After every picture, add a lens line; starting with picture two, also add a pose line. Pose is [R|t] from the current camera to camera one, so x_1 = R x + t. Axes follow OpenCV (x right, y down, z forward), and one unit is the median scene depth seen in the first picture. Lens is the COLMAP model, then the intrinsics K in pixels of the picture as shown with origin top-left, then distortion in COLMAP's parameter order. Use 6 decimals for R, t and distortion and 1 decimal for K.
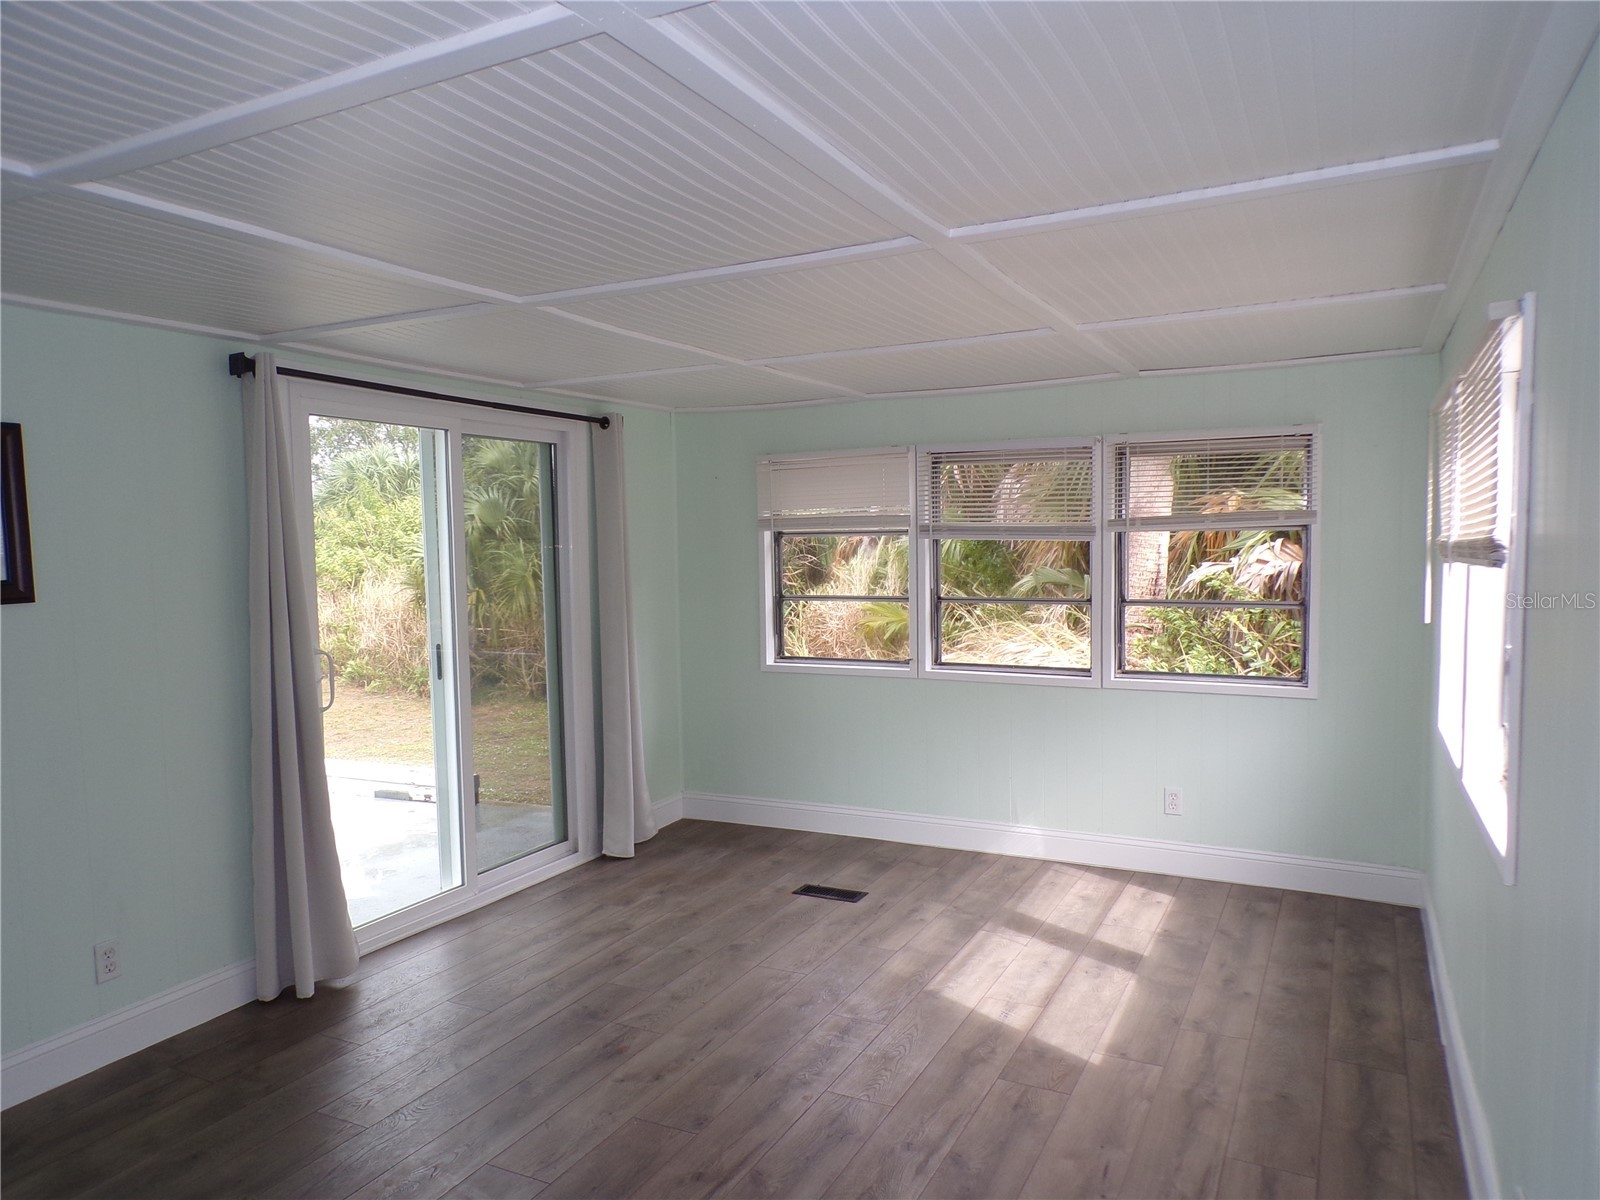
lens RADIAL K [[1081.7, 0, 807.7], [0, 1081.7, 600.9], [0, 0, 1]] dist [-0.005357, 0.005941]
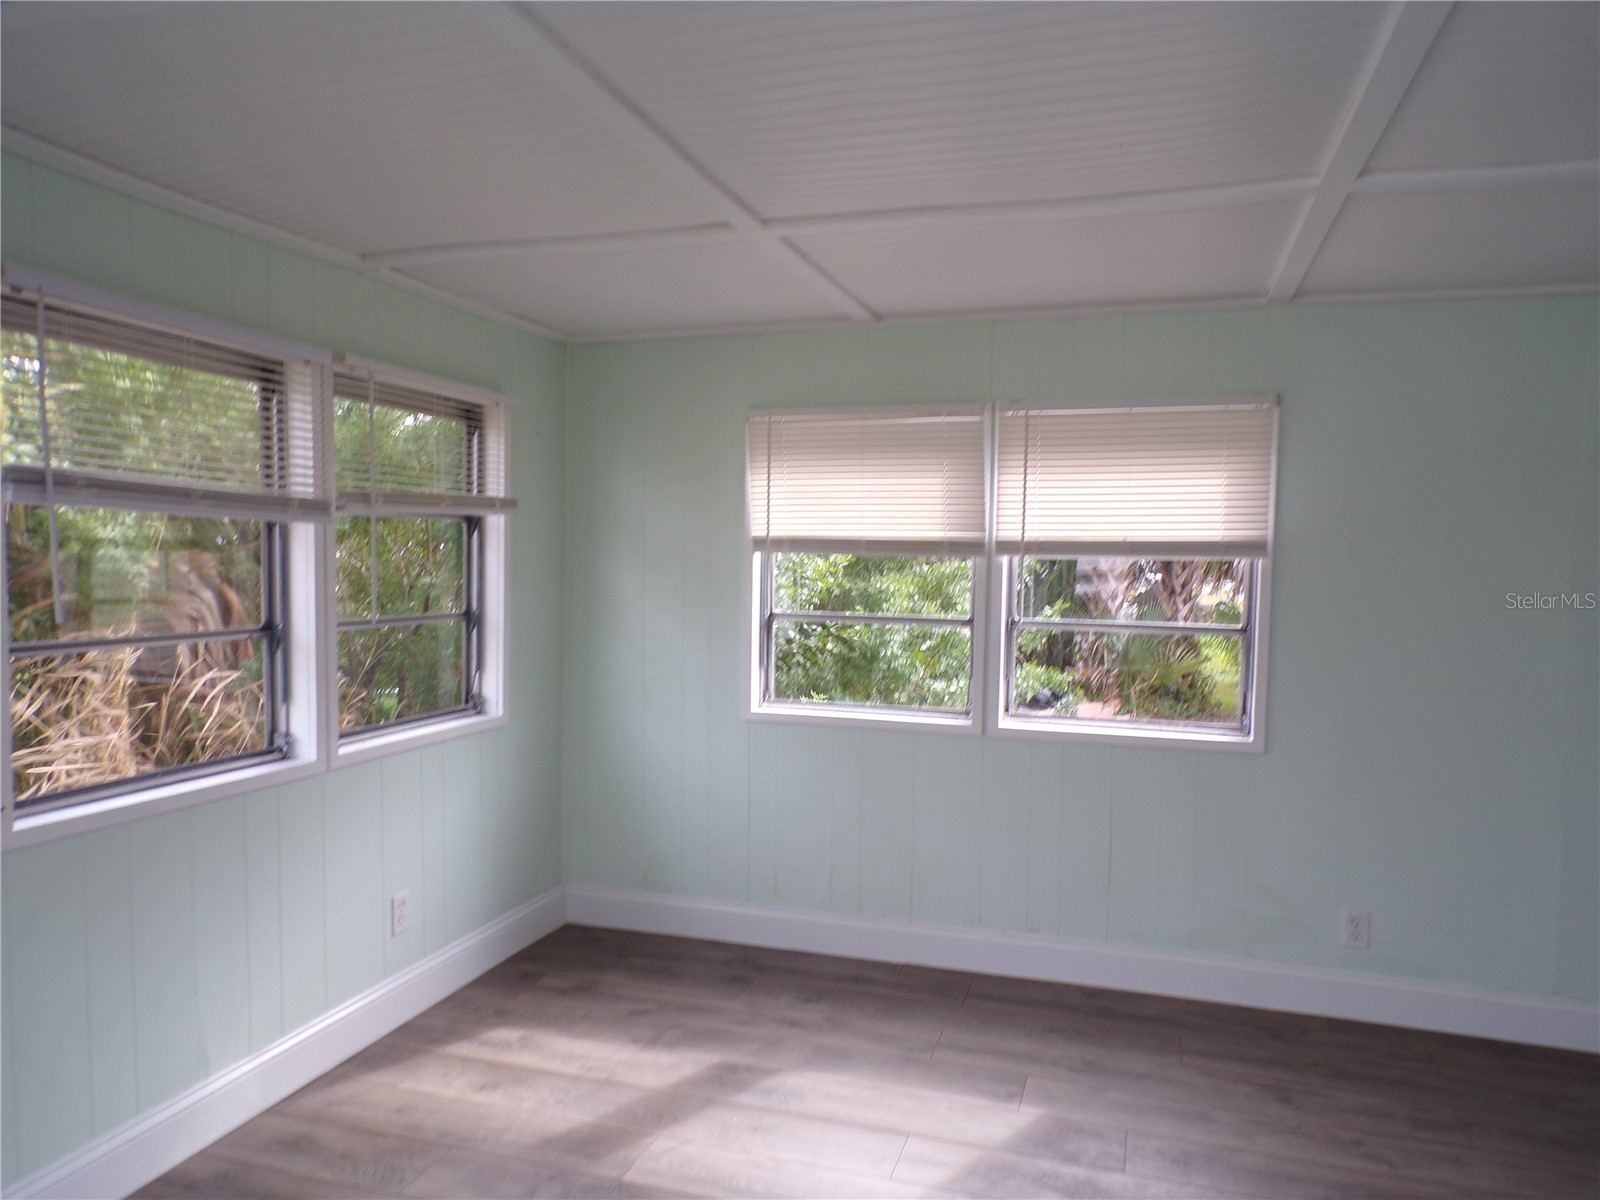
lens RADIAL K [[1081.7, 0, 806.1], [0, 1081.7, 603.7], [0, 0, 1]] dist [-0.005357, 0.005941]
pose [[-0.135992, -0.036318, 0.990044, -0.431856], [0.057489, 0.997355, 0.044482, -0.031985], [-0.989041, 0.062966, -0.133544, 0.960951]]
